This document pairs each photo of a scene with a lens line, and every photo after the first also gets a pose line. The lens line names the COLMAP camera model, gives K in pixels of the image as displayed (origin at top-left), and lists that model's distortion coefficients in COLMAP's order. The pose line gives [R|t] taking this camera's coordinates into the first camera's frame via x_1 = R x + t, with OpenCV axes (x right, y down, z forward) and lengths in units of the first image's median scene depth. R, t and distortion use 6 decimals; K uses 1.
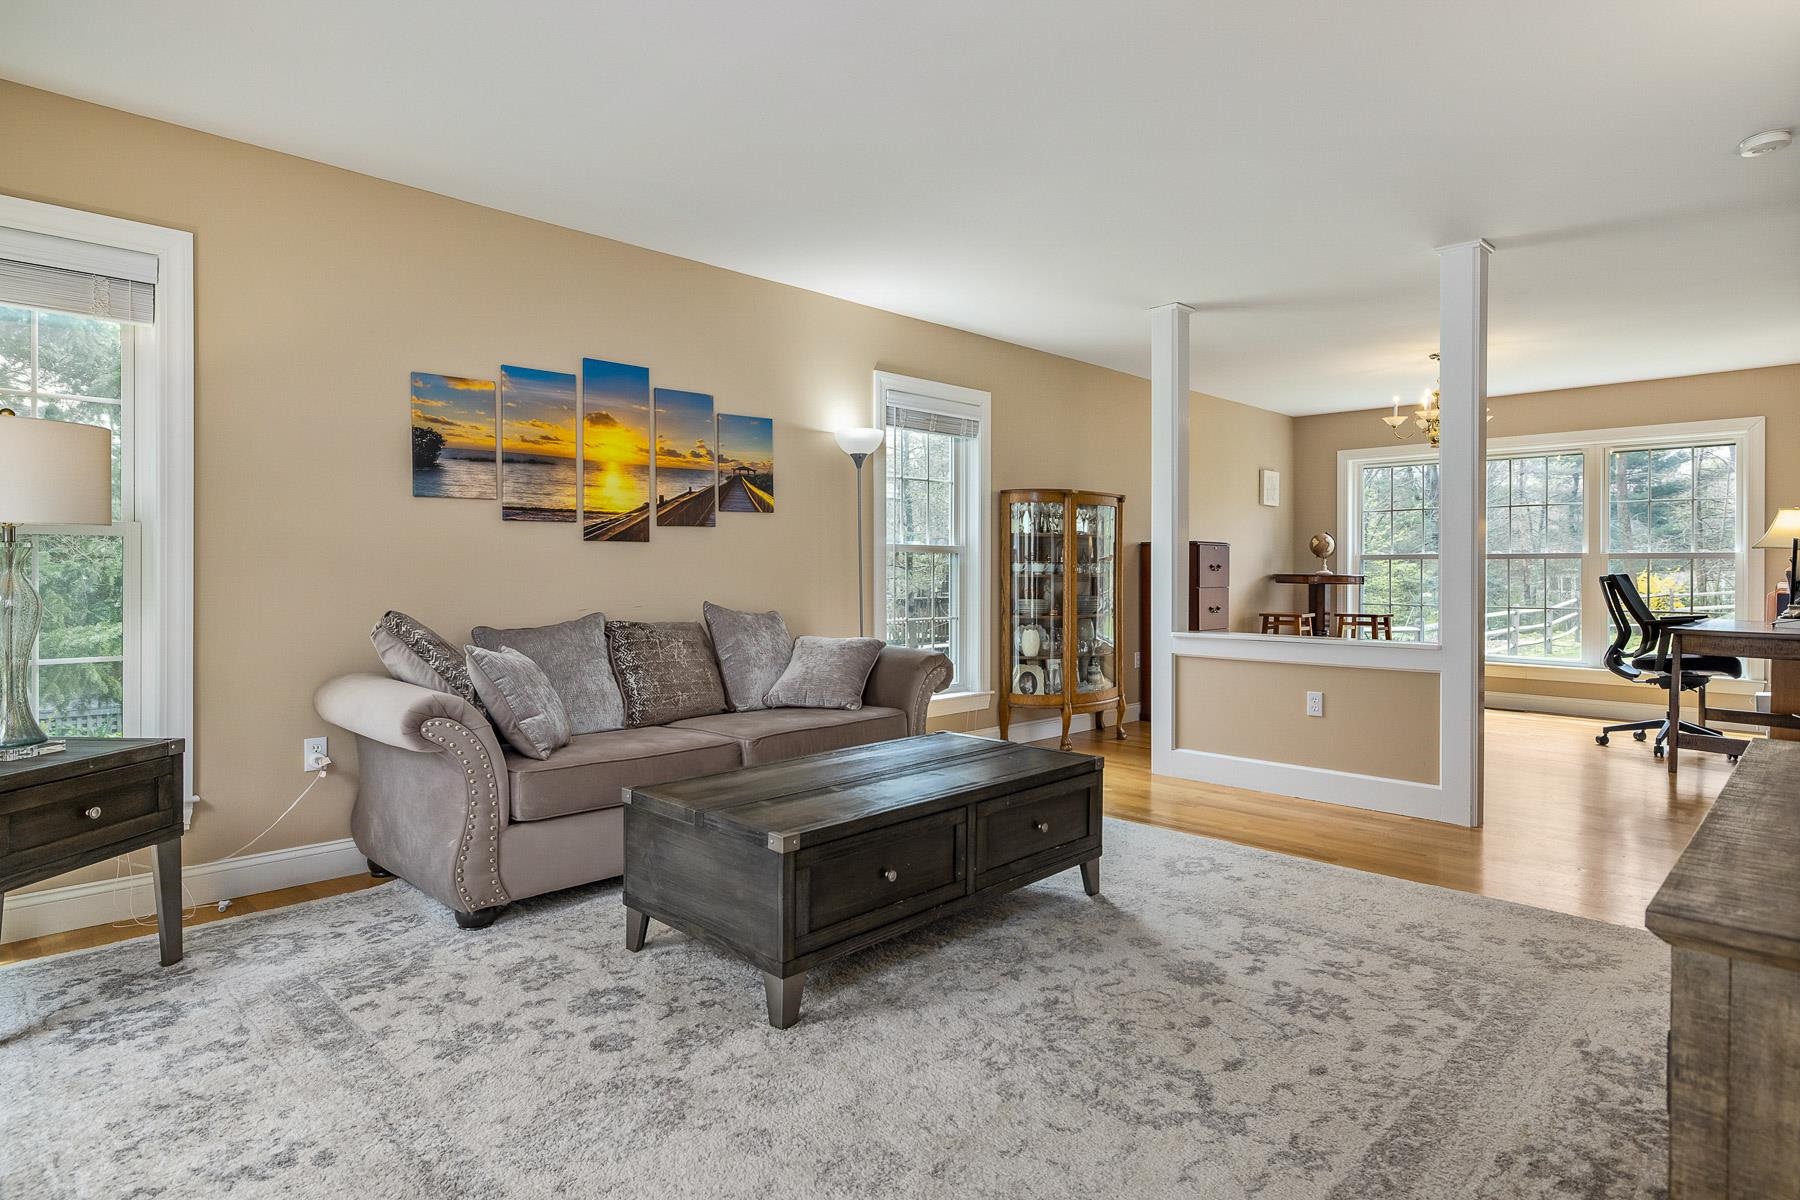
lens RADIAL K [[995.5, 0, 889.4], [0, 995.5, 587.0], [0, 0, 1]] dist [0.005804, -0.001263]
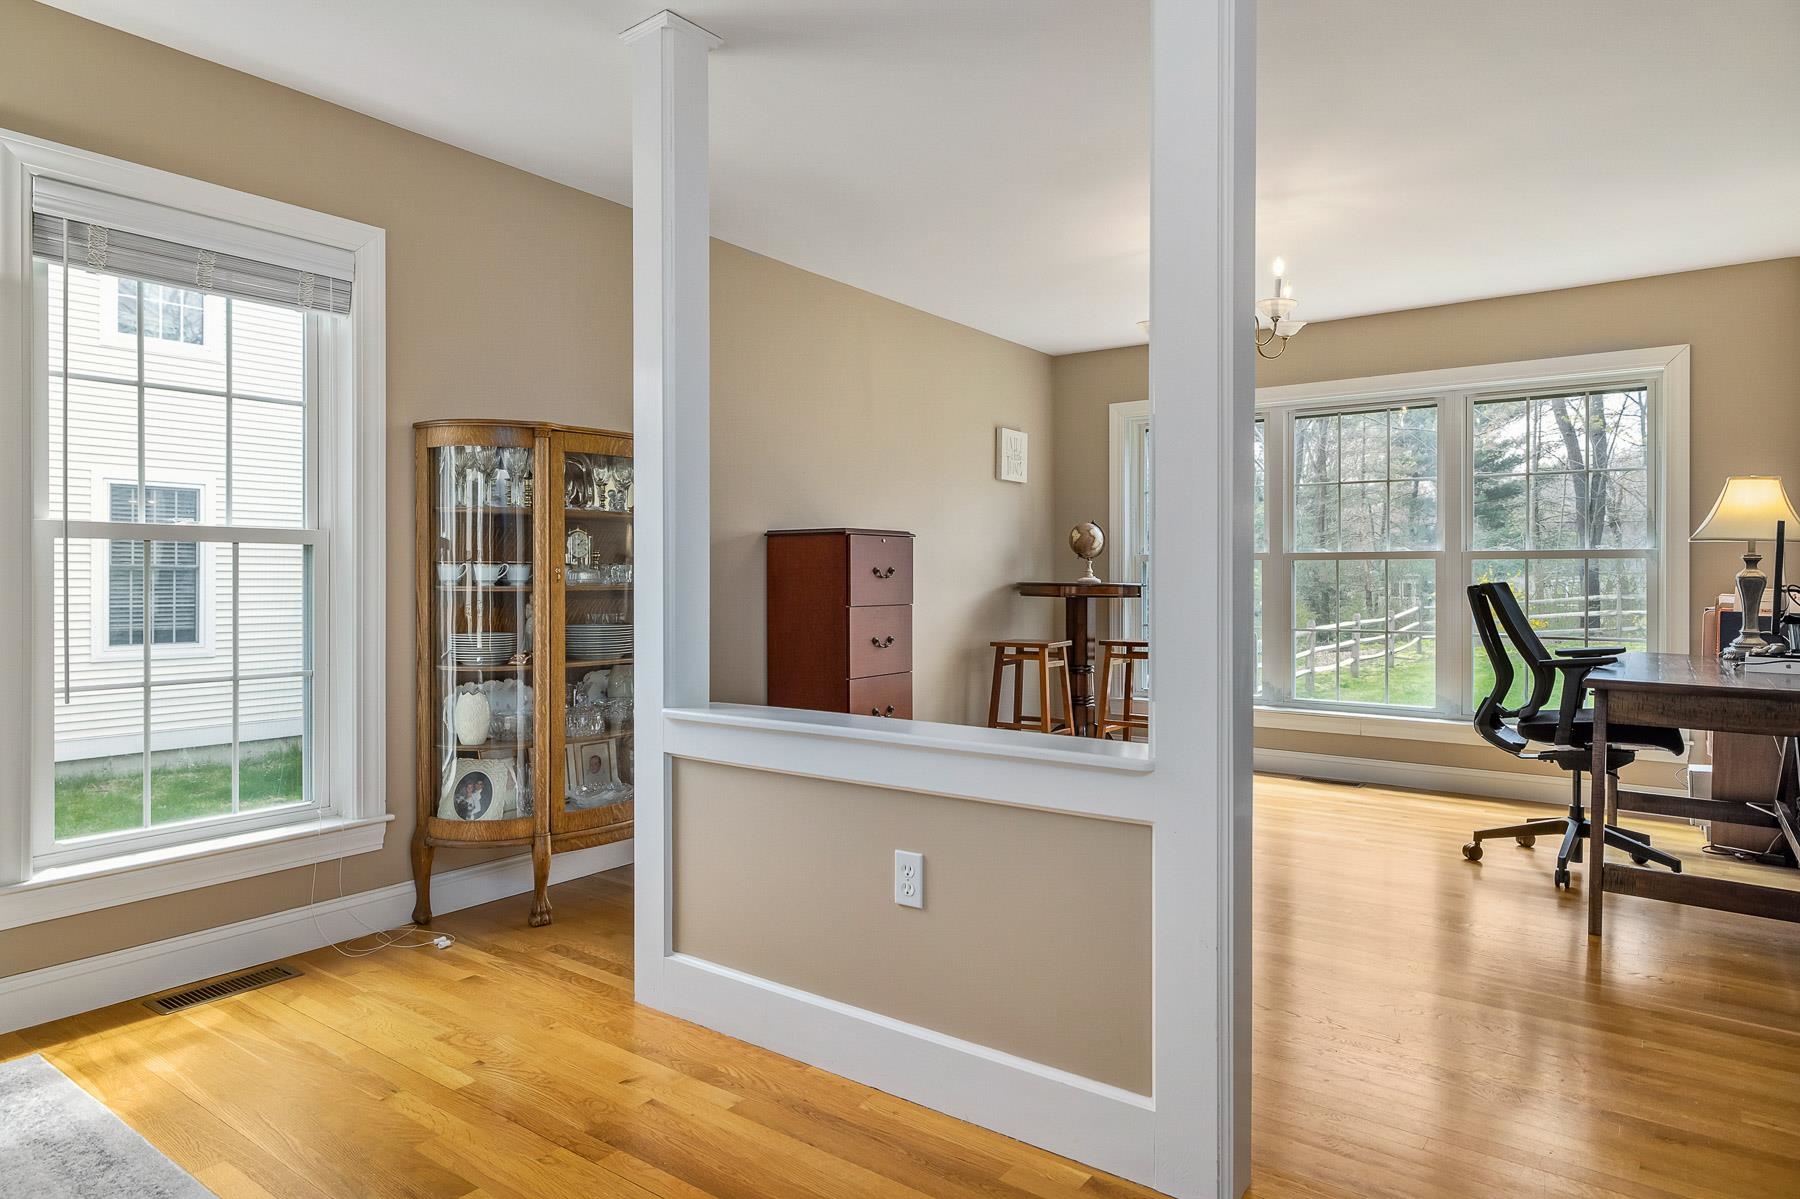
lens RADIAL K [[1025.3, 0, 907.6], [0, 1025.3, 595.3], [0, 0, 1]] dist [0.003112, 0.001096]
pose [[0.989576, -0.004242, 0.143947, 0.279102], [0.004037, 0.999990, 0.001715, -0.007593], [-0.143953, -0.001116, 0.989584, 0.423975]]
